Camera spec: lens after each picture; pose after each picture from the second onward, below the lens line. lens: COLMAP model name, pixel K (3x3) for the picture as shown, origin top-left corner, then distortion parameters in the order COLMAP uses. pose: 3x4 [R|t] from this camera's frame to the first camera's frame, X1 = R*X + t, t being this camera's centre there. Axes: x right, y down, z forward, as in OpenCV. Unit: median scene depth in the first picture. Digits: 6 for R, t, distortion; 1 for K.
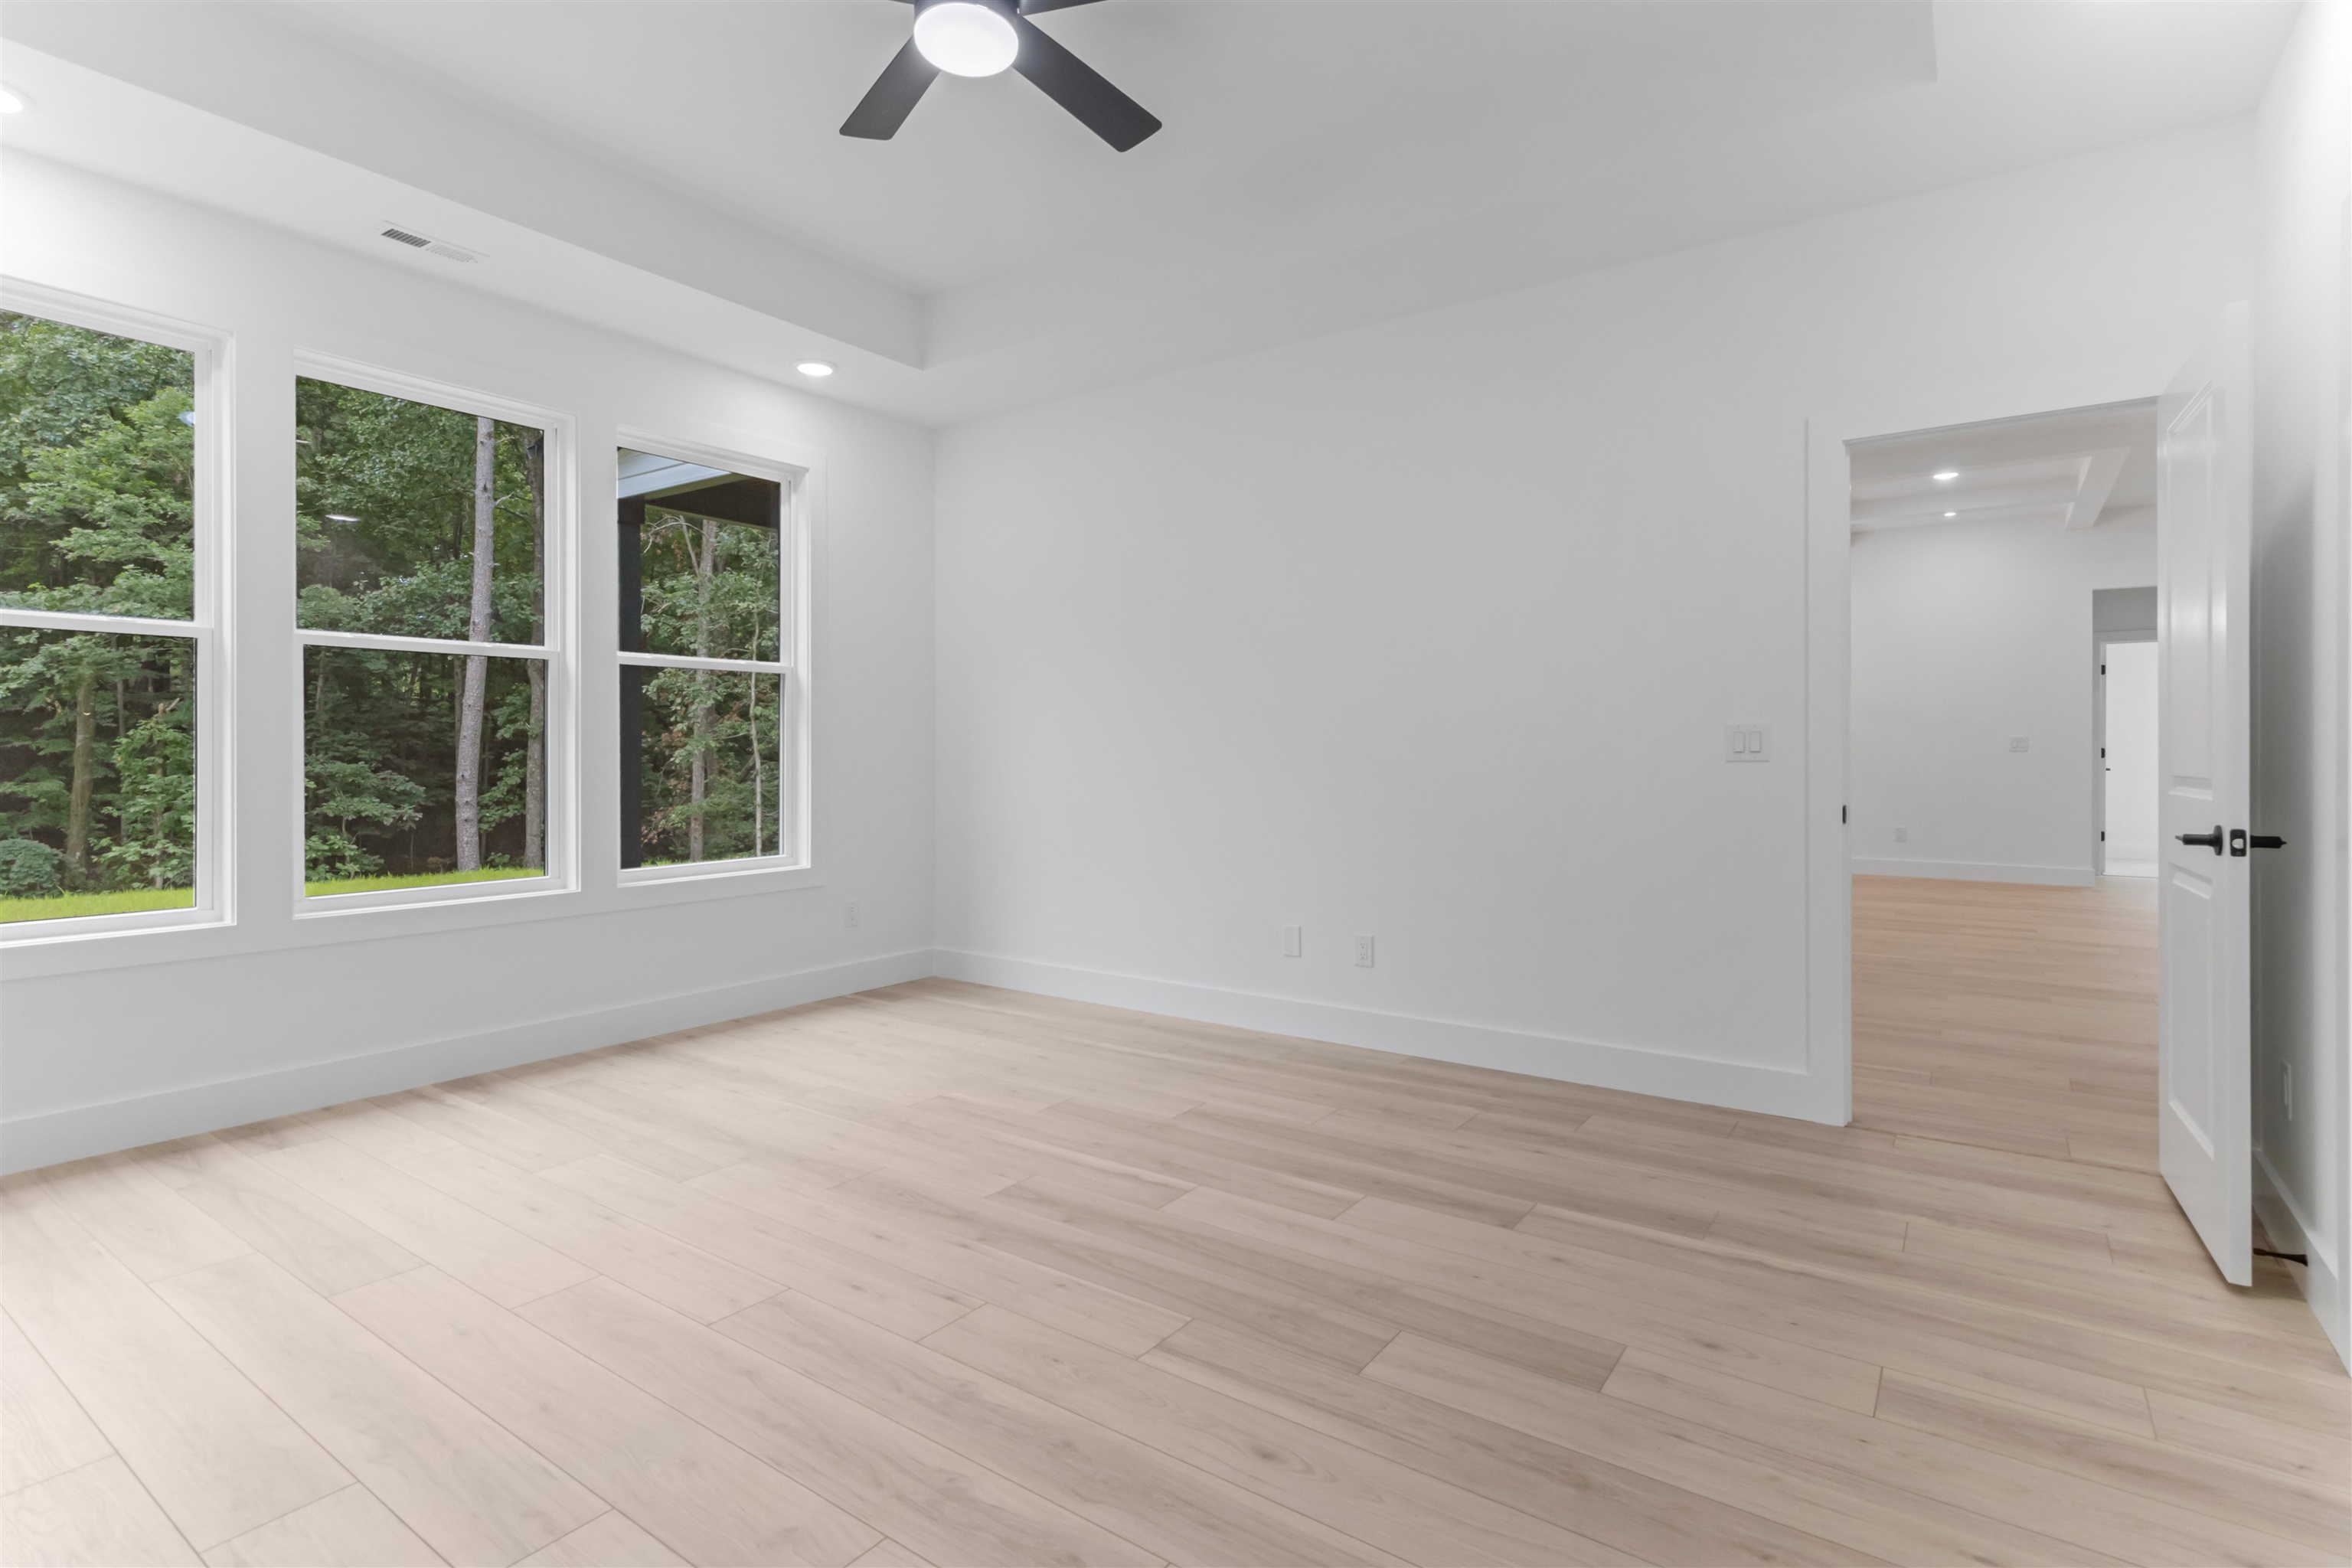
lens RADIAL K [[1151.8, 0, 1179.4], [0, 1151.8, 761.3], [0, 0, 1]] dist [0.011874, -0.014756]
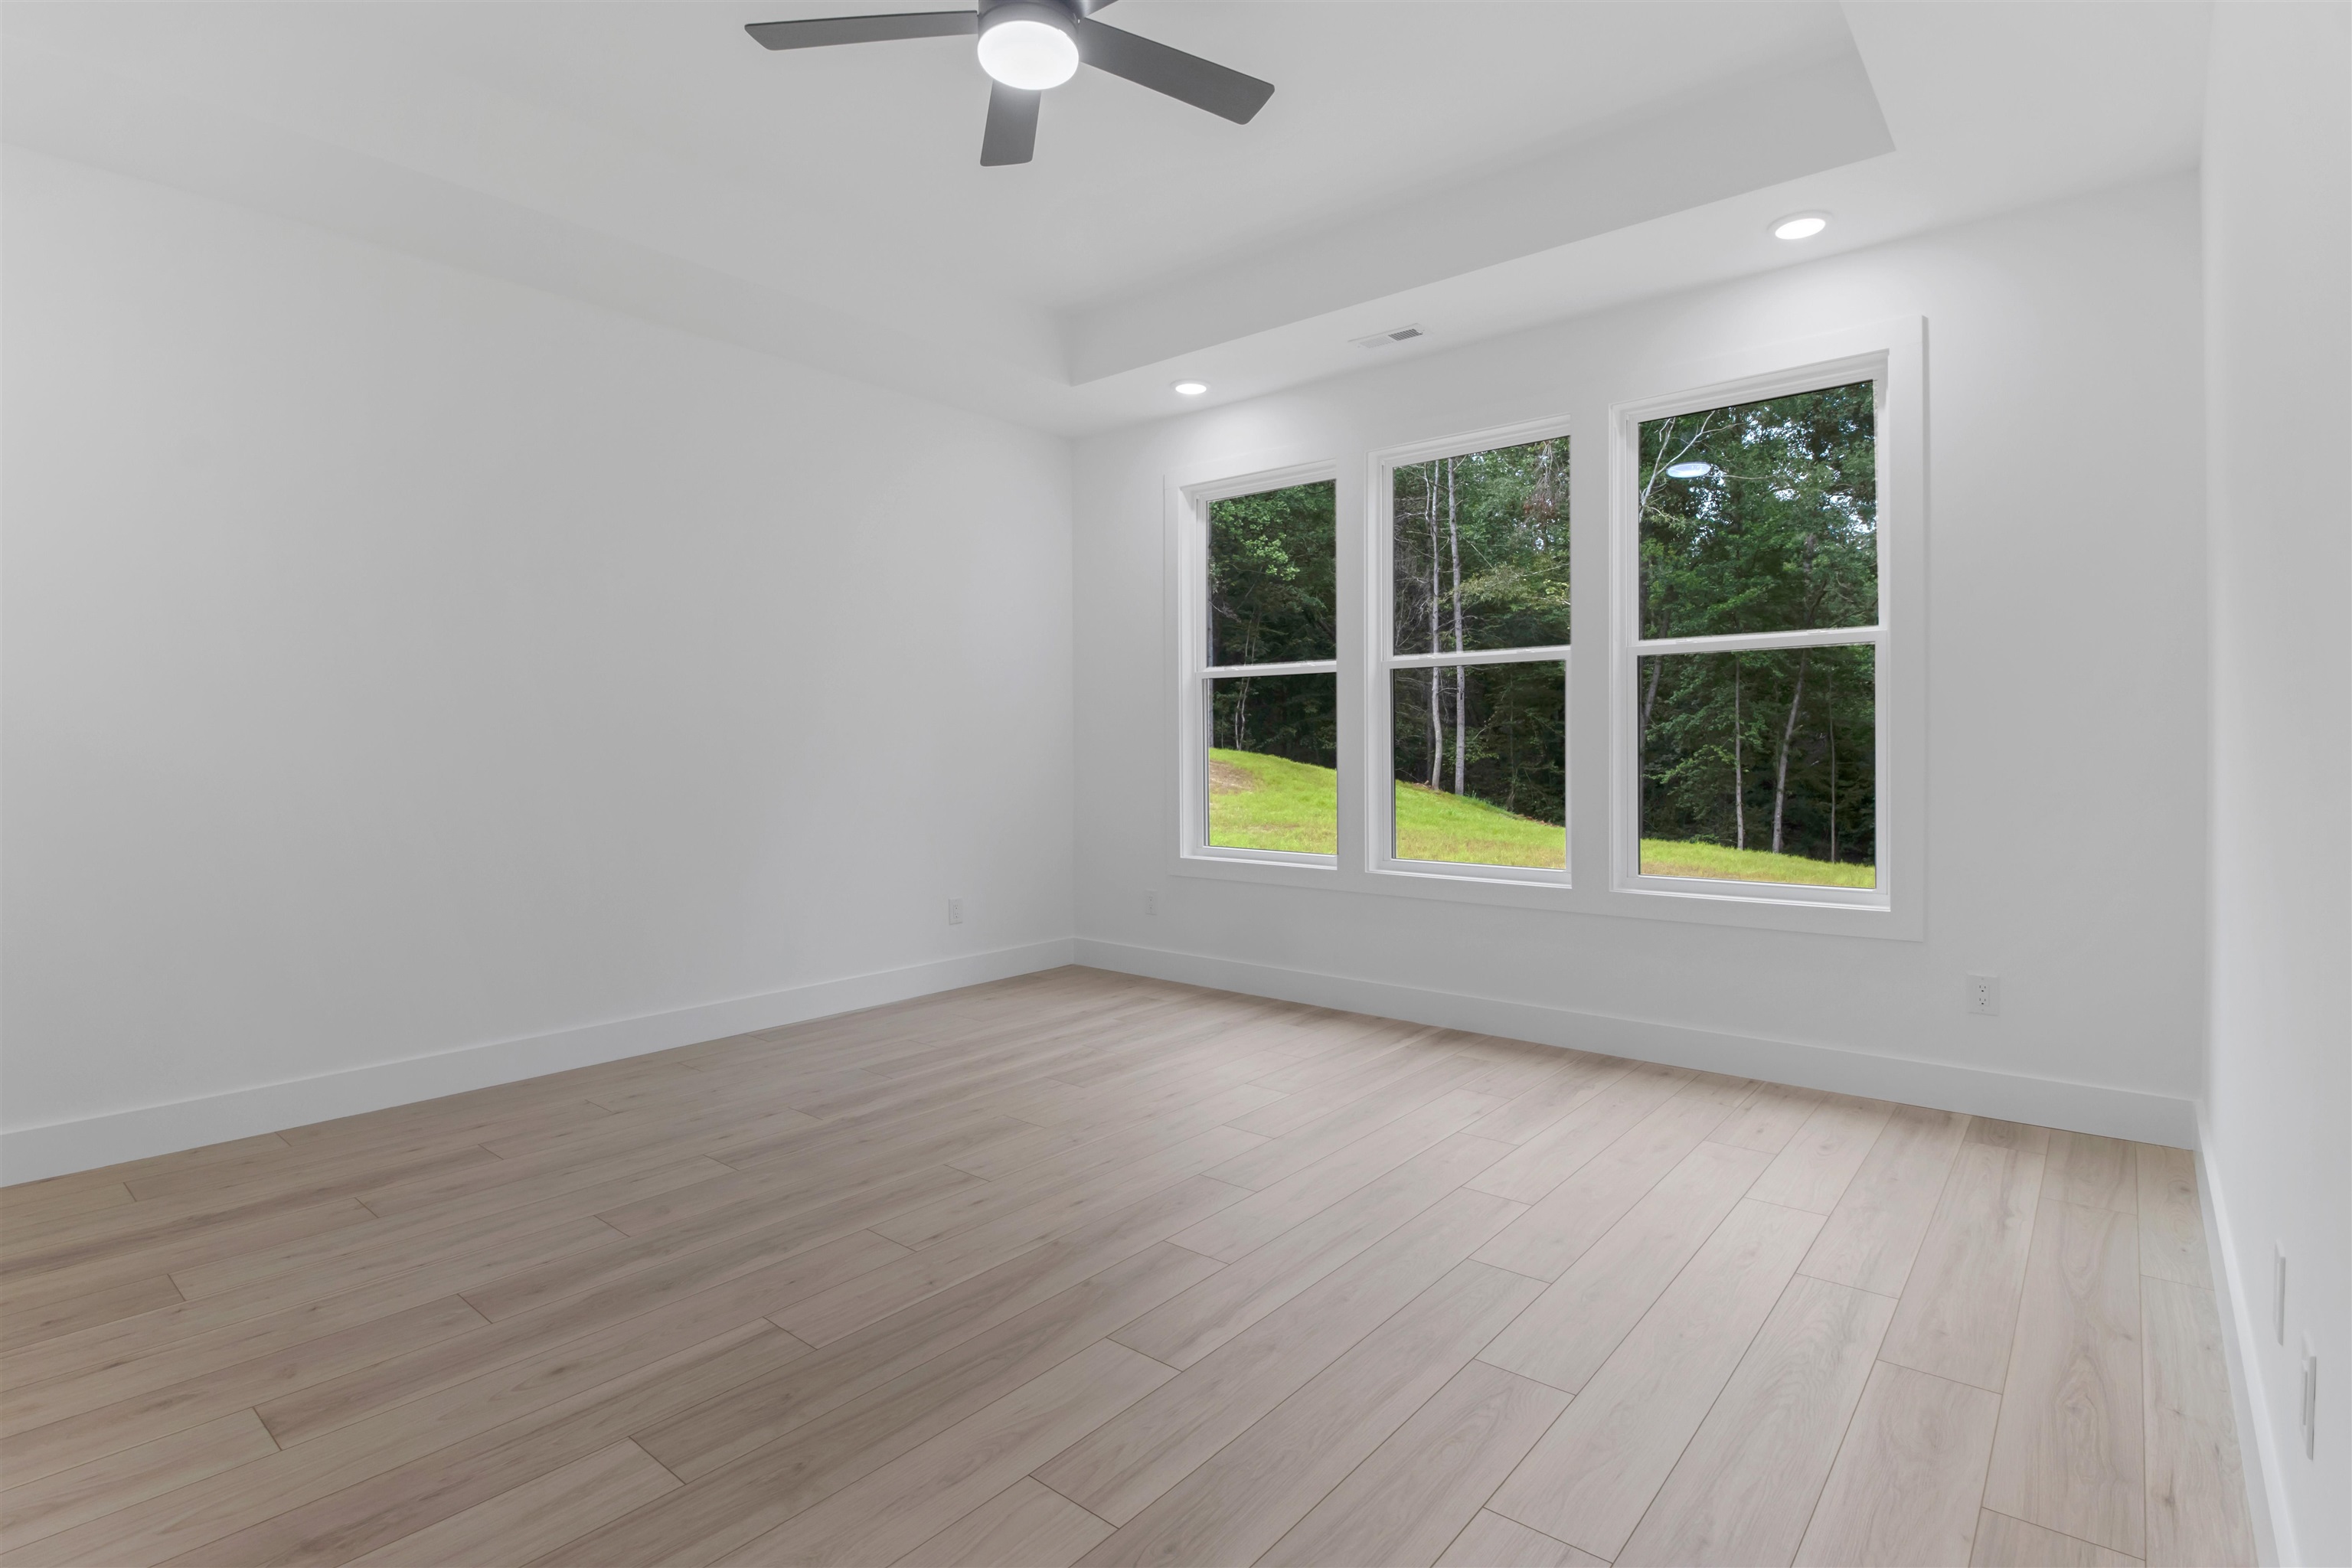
lens RADIAL K [[1151.8, 0, 1179.4], [0, 1151.8, 761.3], [0, 0, 1]] dist [0.011874, -0.014756]
pose [[-0.094531, 0.010781, -0.995464, 0.885595], [-0.000943, 0.999940, 0.010919, -0.014638], [0.995522, 0.001971, -0.094515, 1.318889]]
